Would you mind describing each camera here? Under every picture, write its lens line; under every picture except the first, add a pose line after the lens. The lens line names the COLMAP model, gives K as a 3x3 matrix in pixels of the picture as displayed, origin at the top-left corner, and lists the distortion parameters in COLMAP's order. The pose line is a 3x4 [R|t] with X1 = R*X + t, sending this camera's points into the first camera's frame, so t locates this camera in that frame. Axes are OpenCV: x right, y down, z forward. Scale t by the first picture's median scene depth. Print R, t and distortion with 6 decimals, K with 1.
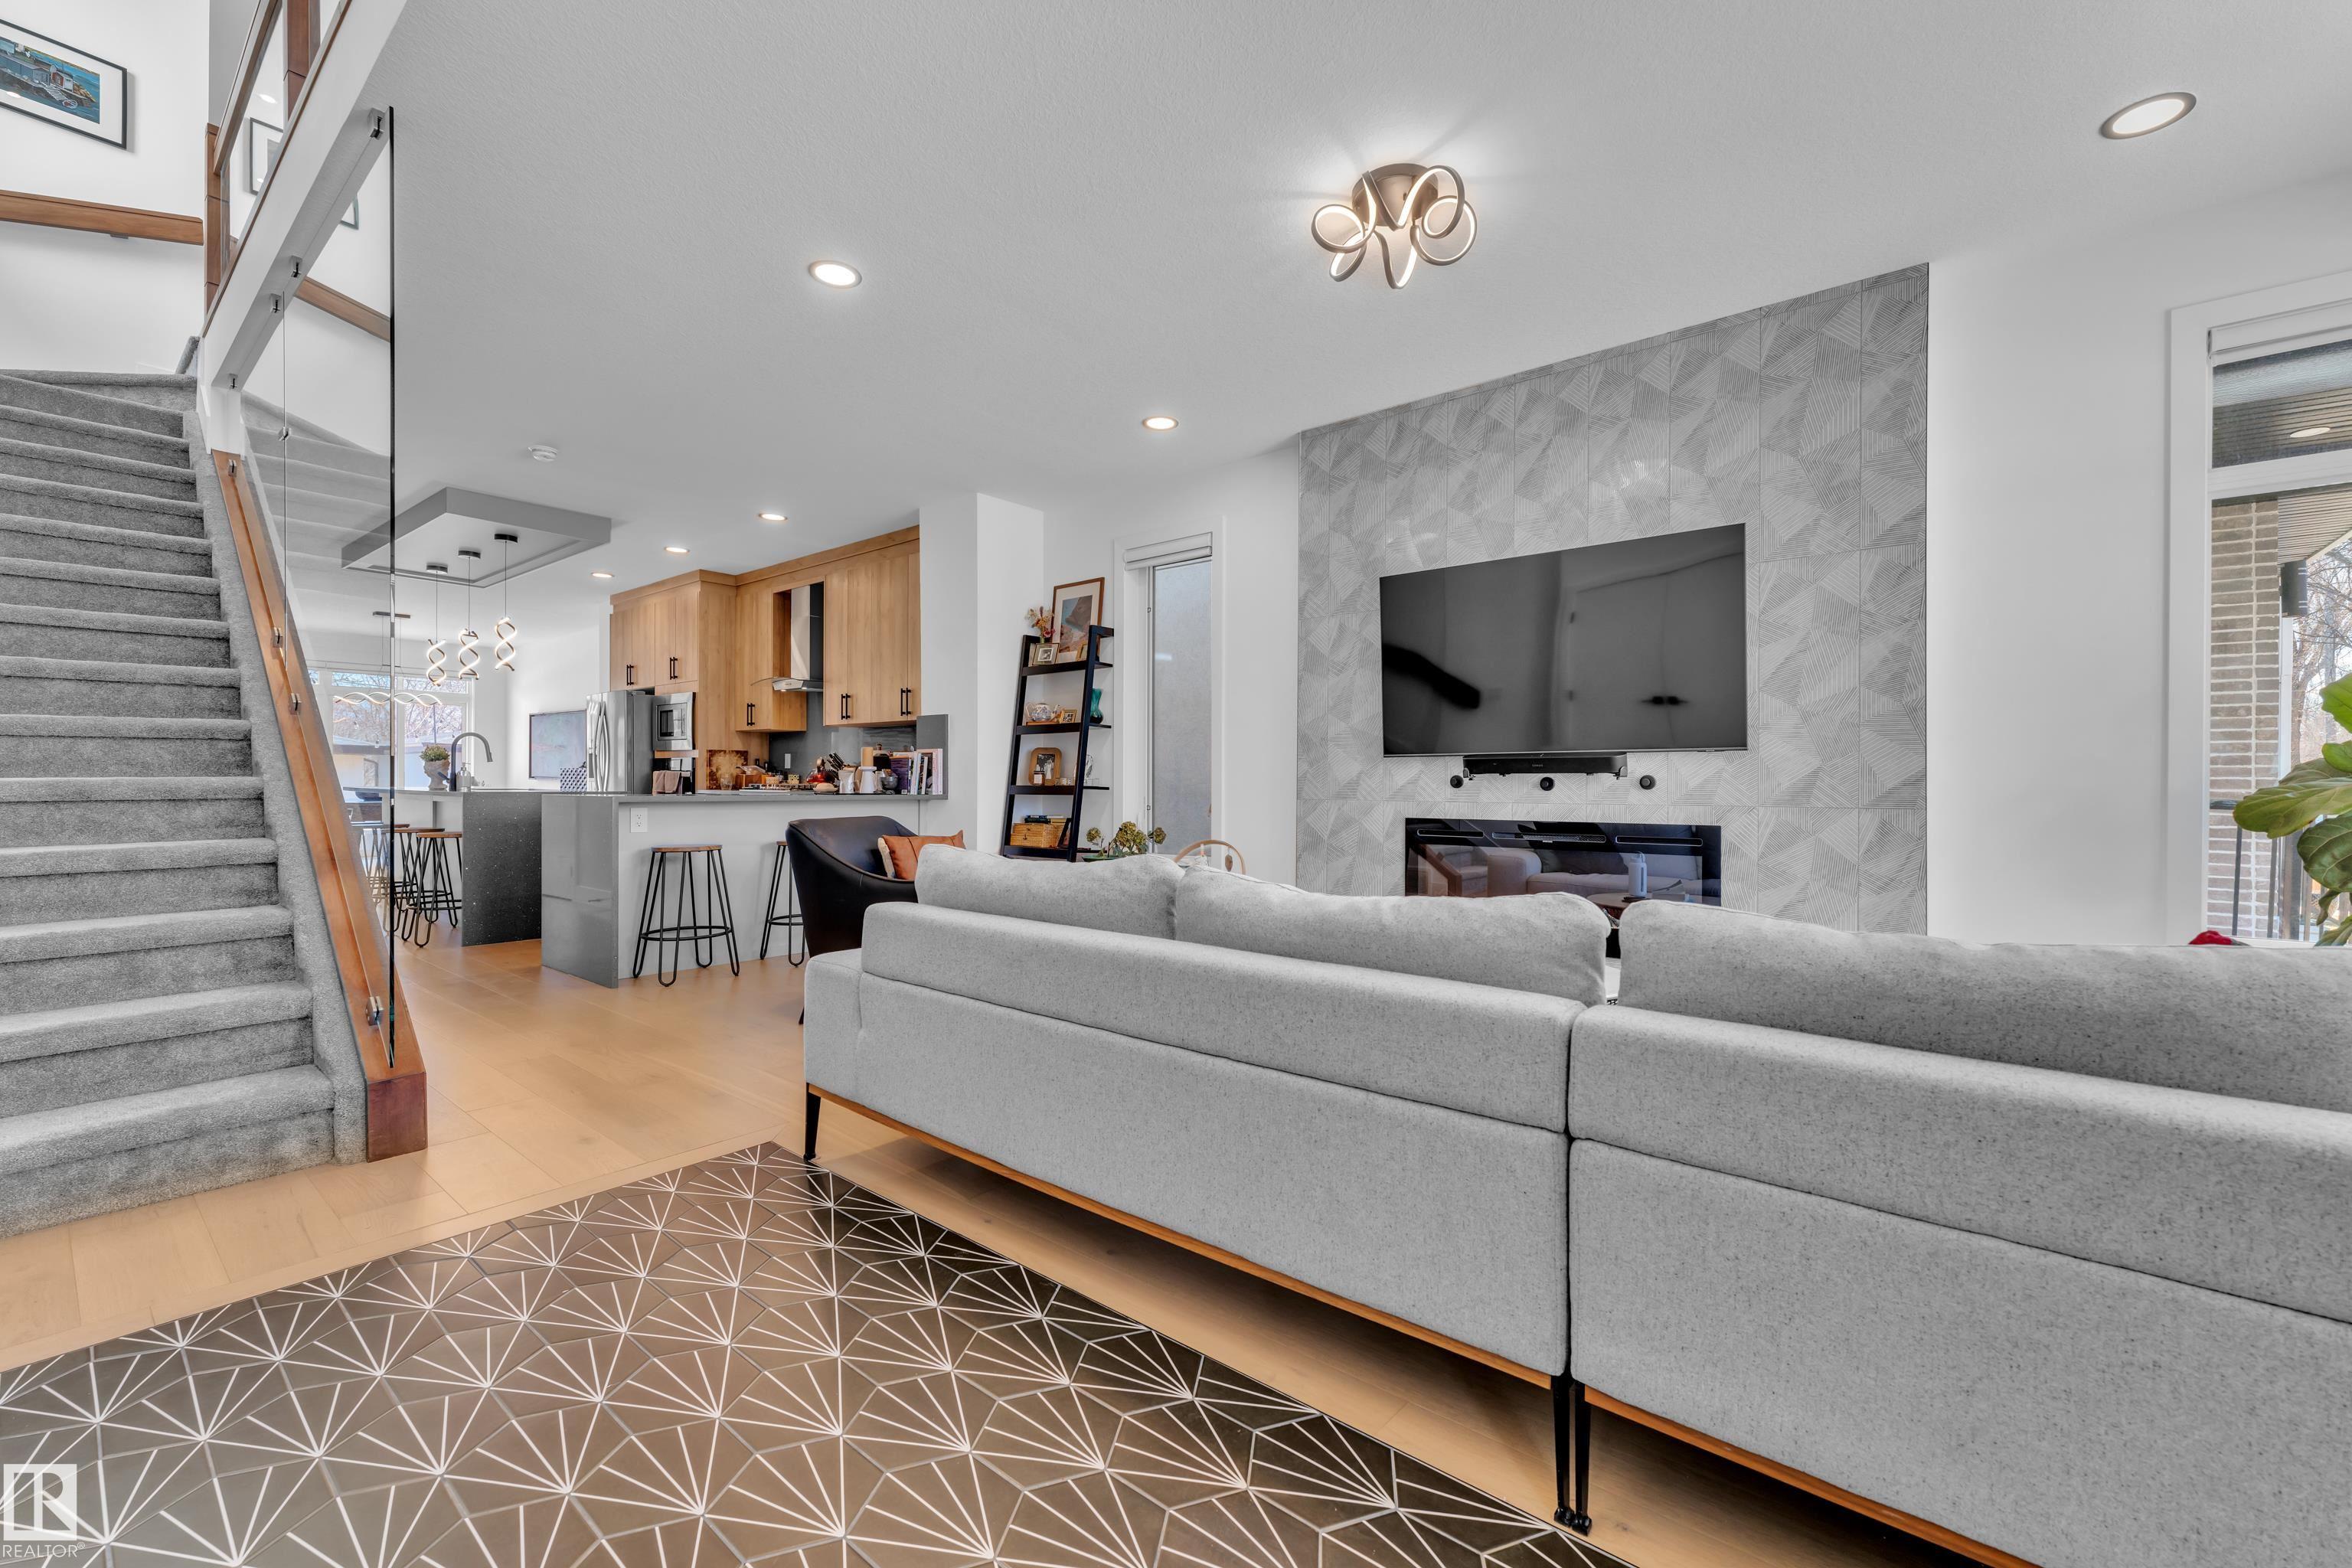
lens RADIAL K [[933.0, 0, 1156.5], [0, 933.0, 777.8], [0, 0, 1]] dist [-0.001932, -0.000031]
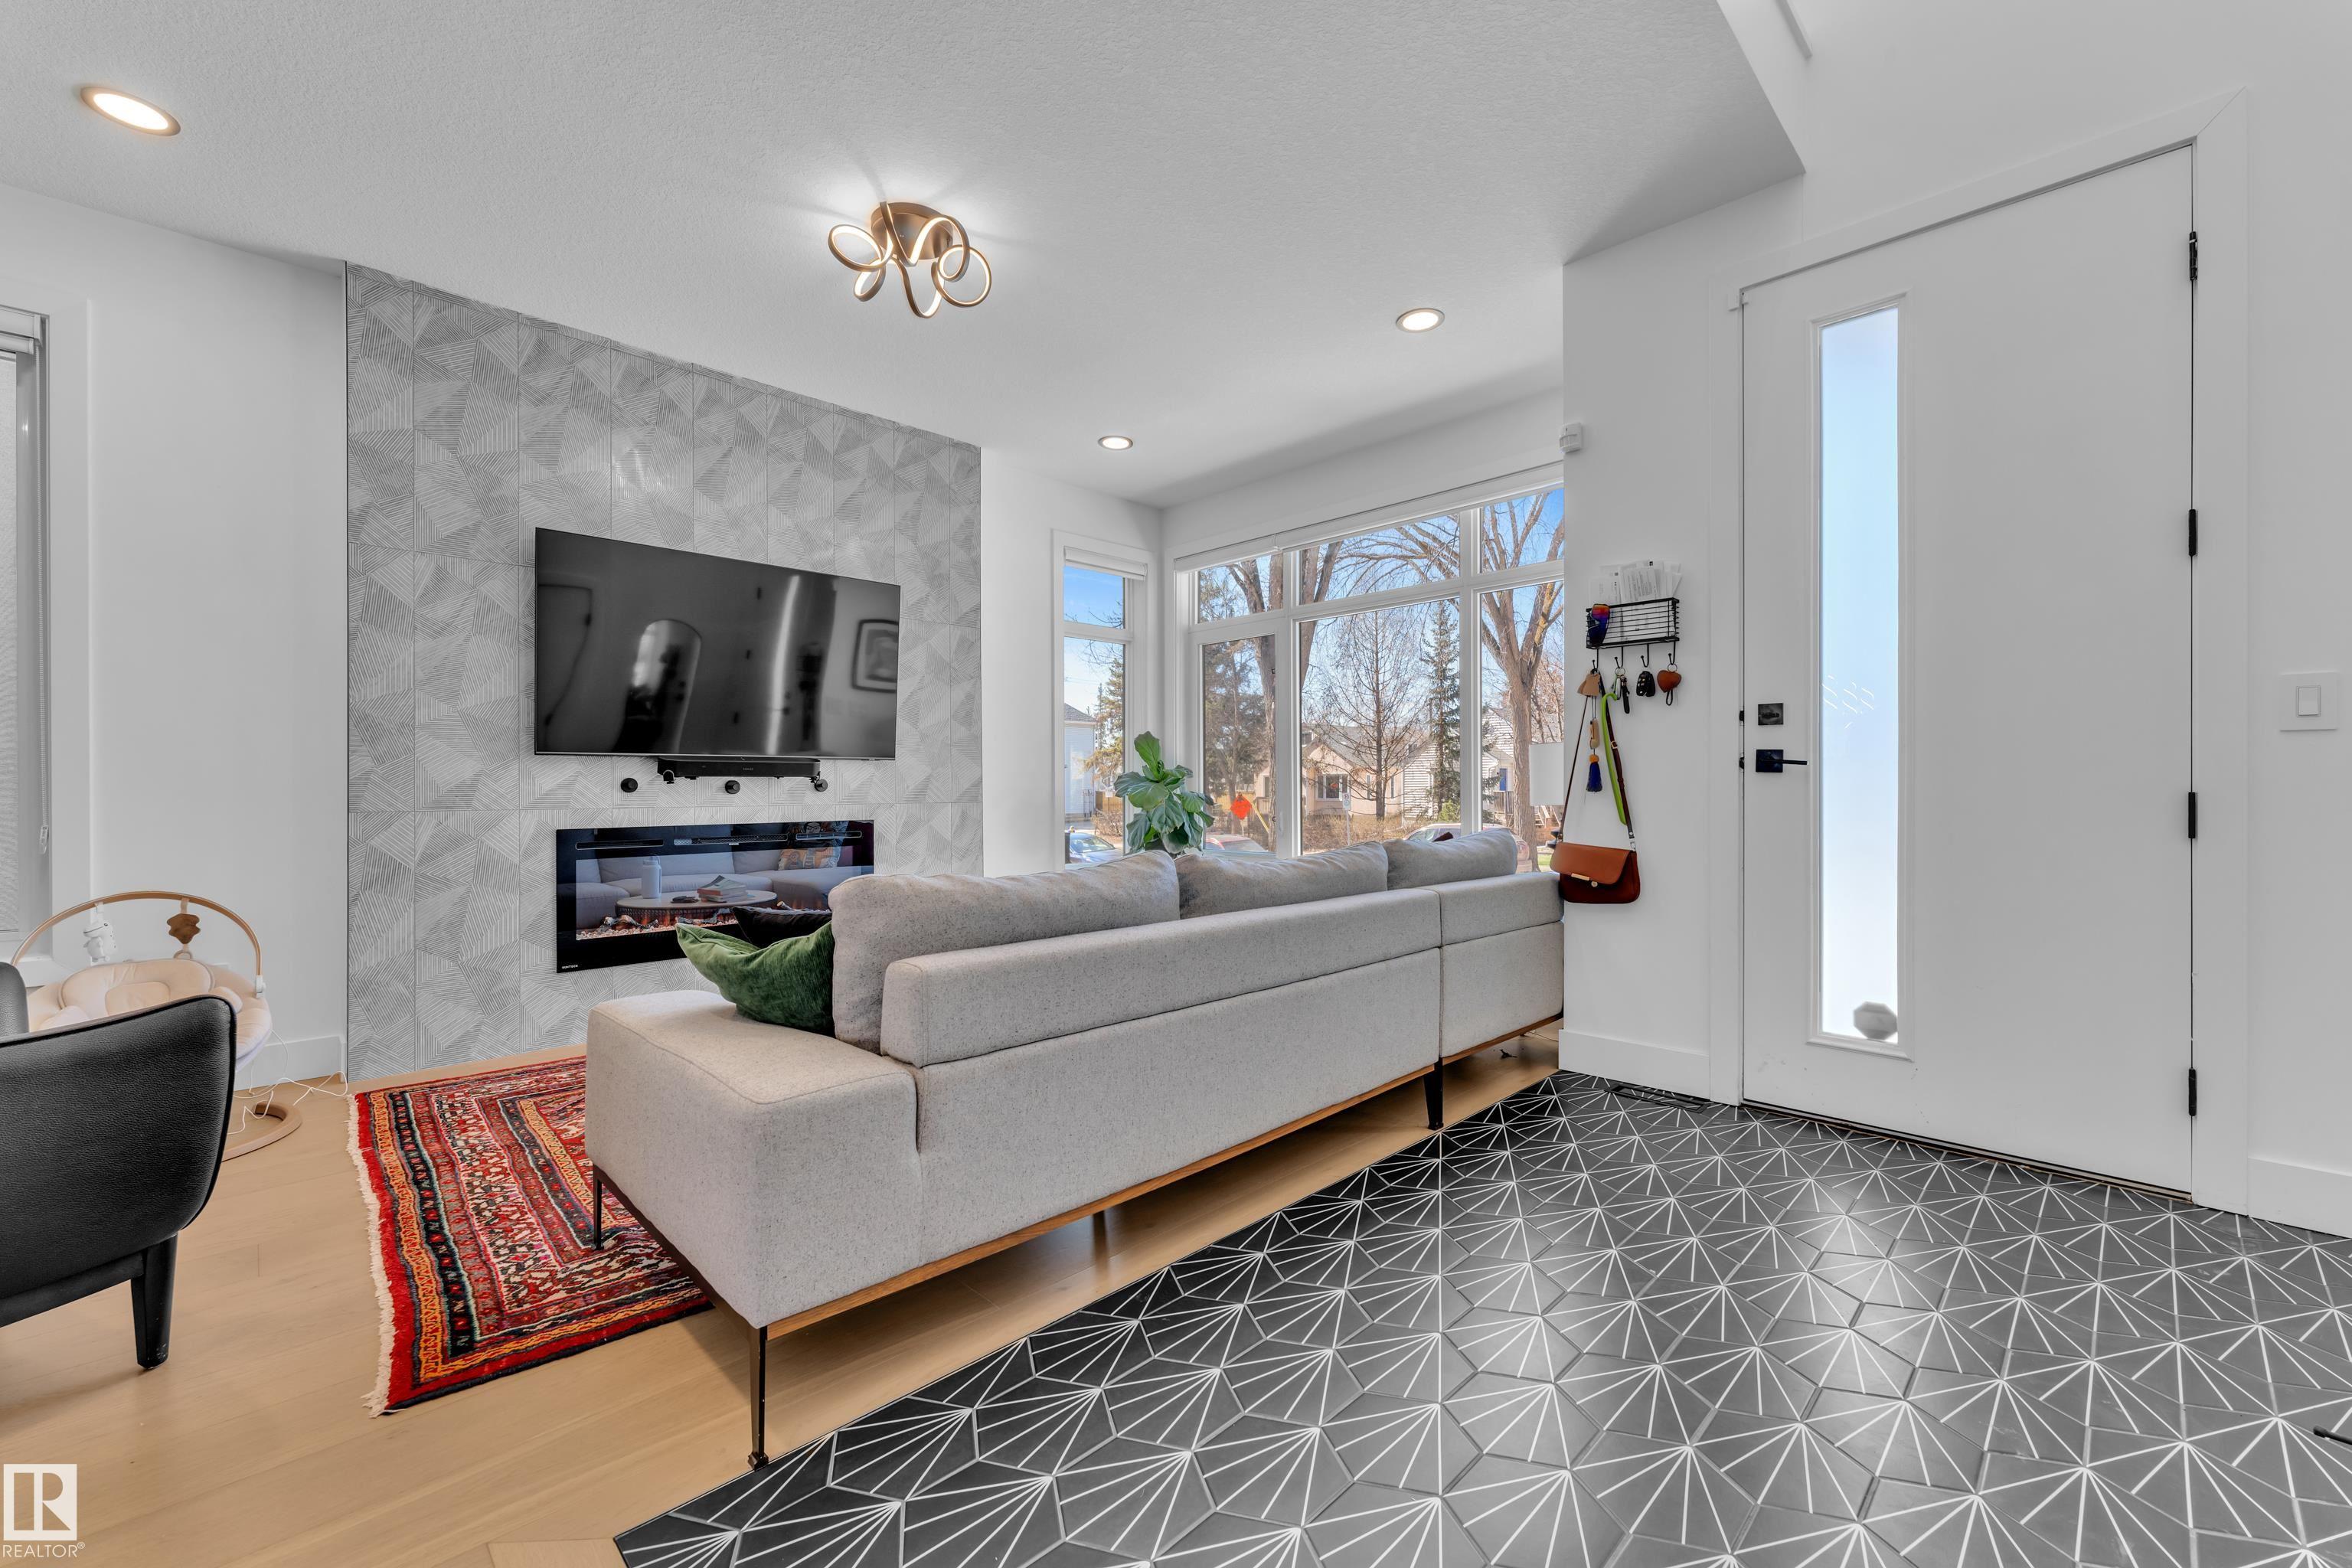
lens RADIAL K [[933.0, 0, 1159.7], [0, 933.0, 788.7], [0, 0, 1]] dist [-0.001932, -0.000031]
pose [[0.117904, -0.004329, 0.993016, -0.526483], [-0.000766, 0.999990, 0.004451, 0.003252], [-0.993025, -0.001286, 0.117900, 0.413098]]
